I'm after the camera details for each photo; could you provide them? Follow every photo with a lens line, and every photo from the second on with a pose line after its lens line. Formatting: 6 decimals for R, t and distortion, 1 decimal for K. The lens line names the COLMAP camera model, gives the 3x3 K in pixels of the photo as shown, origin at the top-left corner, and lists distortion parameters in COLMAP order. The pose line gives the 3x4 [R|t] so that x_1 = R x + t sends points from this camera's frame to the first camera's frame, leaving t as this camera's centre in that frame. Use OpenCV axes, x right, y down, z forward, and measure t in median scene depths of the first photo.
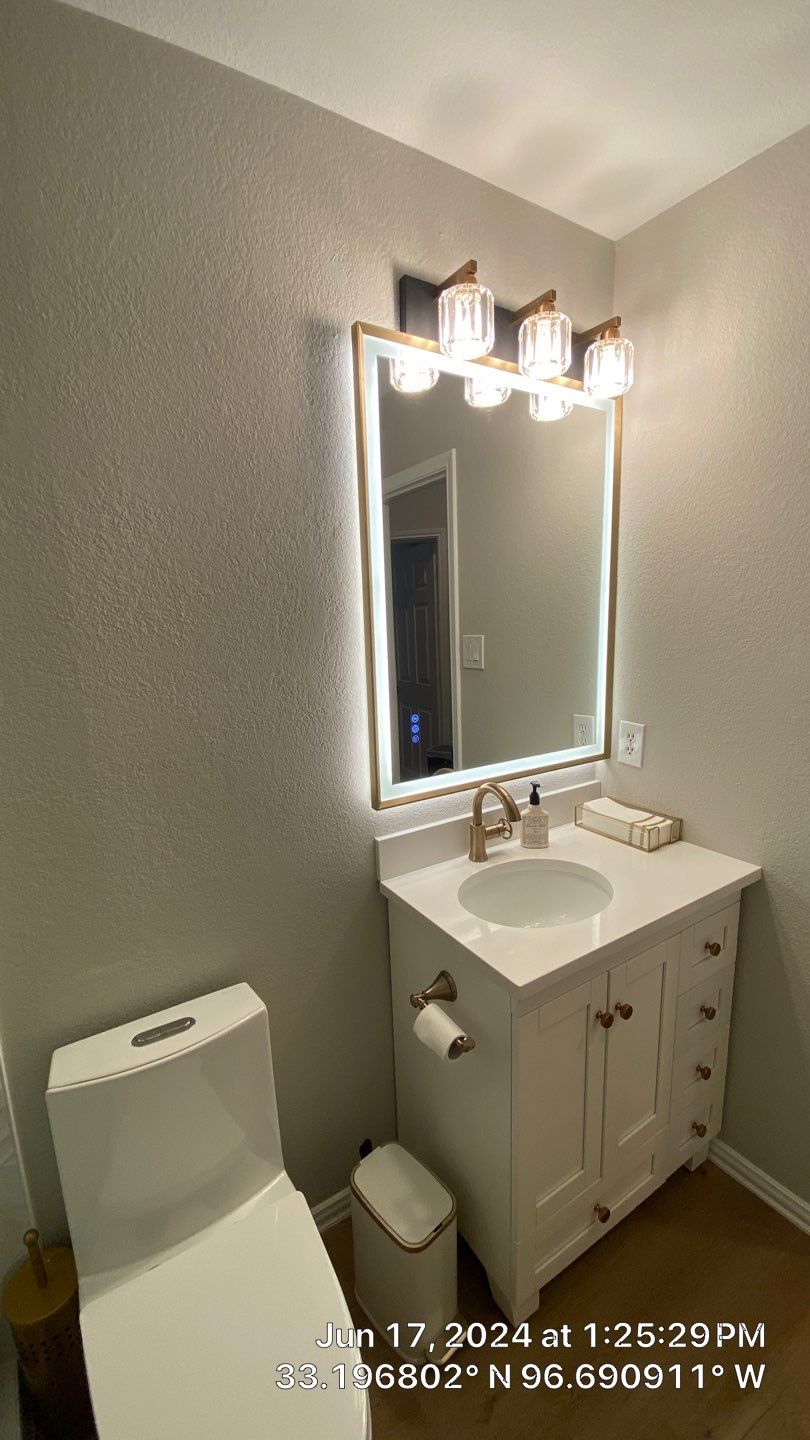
lens RADIAL K [[580.6, 0, 399.7], [0, 580.6, 722.4], [0, 0, 1]] dist [0.027390, -0.025397]
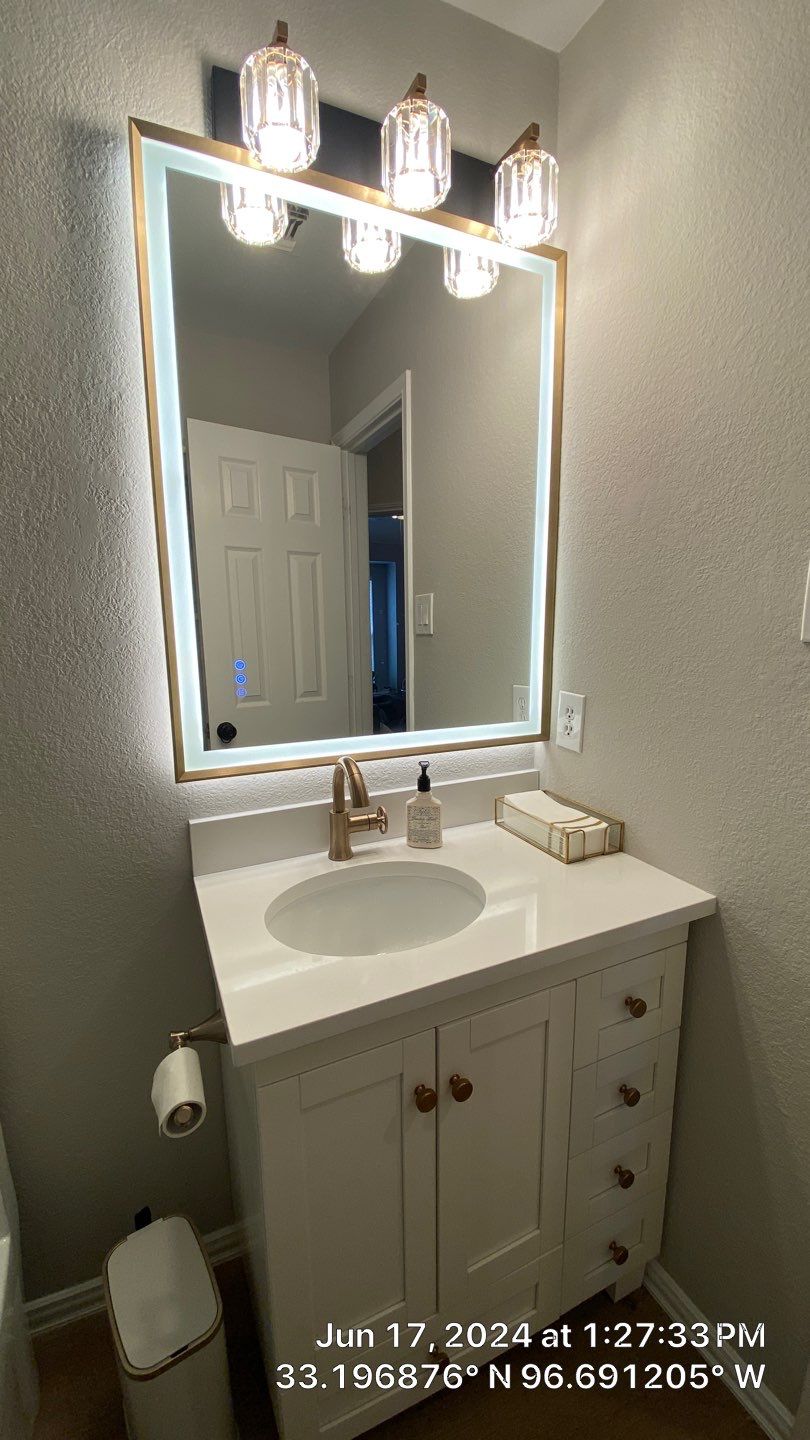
lens RADIAL K [[580.6, 0, 399.7], [0, 580.6, 722.4], [0, 0, 1]] dist [0.027390, -0.025397]
pose [[0.991248, 0.042534, -0.124973, 0.297132], [-0.042842, 0.999082, 0.000223, 0.052287], [0.124868, 0.005133, 0.992160, 0.240556]]
